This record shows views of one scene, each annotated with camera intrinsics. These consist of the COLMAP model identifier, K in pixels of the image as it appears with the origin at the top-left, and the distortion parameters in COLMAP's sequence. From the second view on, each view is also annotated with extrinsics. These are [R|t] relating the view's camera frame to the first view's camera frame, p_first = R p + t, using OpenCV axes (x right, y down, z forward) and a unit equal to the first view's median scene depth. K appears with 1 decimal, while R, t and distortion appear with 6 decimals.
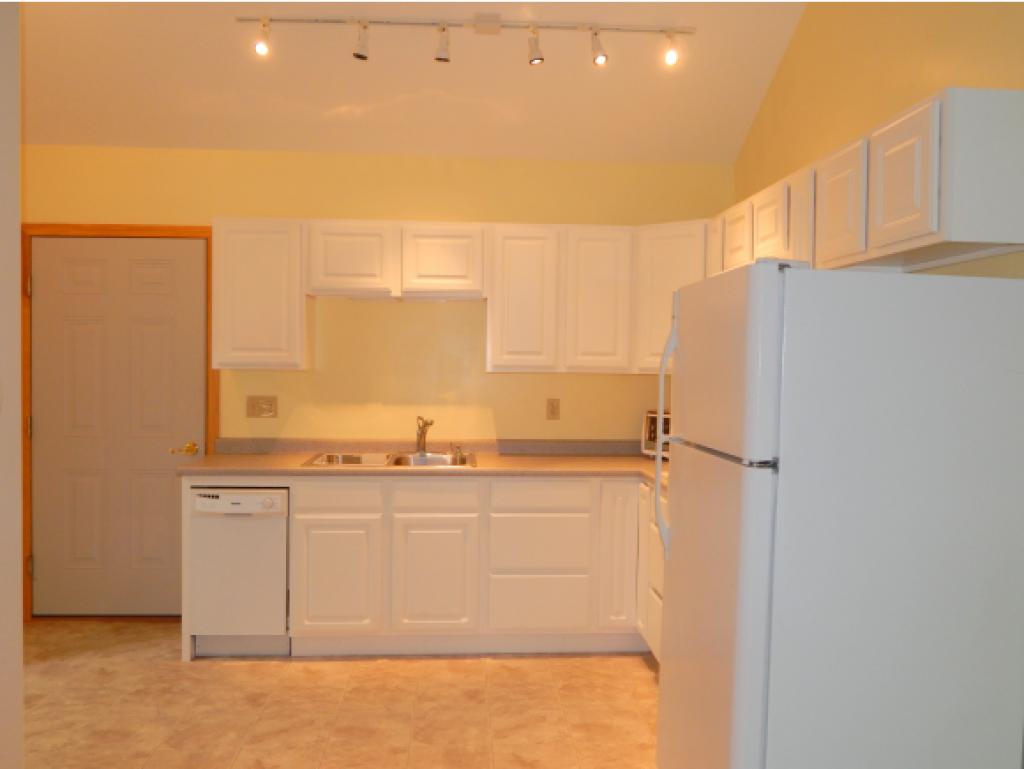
lens RADIAL K [[863.6, 0, 512.0], [0, 863.6, 384.5], [0, 0, 1]] dist [0.006815, -0.003913]
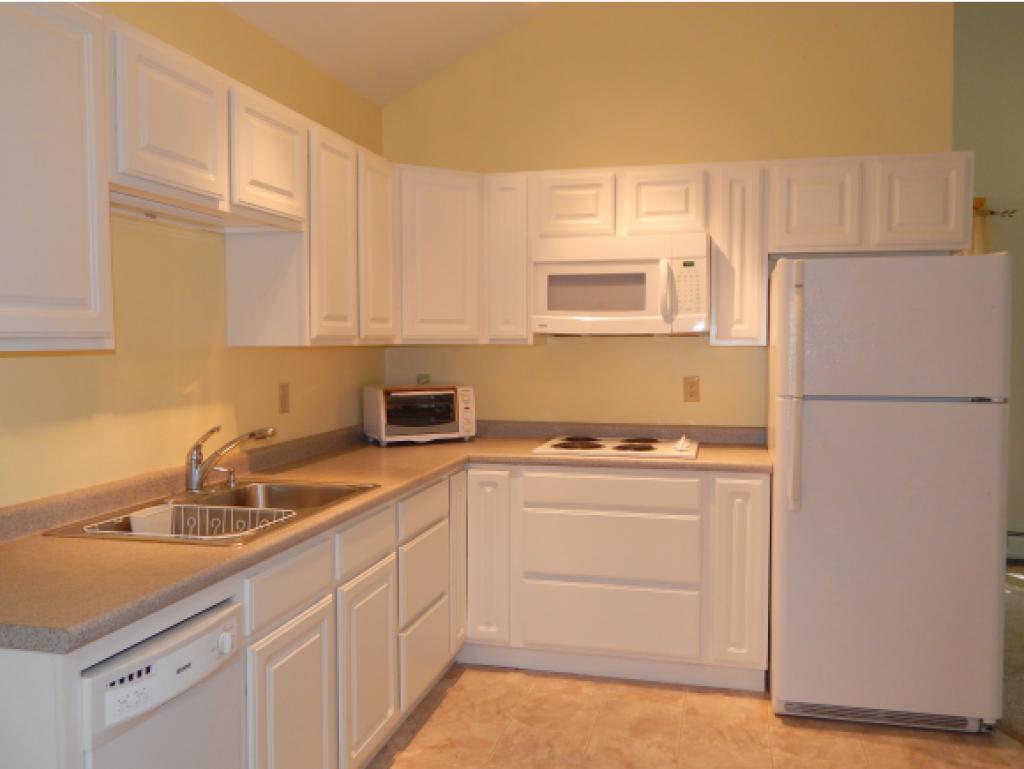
lens RADIAL K [[863.6, 0, 512.0], [0, 863.6, 384.5], [0, 0, 1]] dist [0.006815, -0.003913]
pose [[0.279922, -0.062634, 0.957977, -0.667439], [0.031121, 0.997937, 0.056153, -0.018757], [-0.959518, 0.014095, 0.281294, 0.722780]]
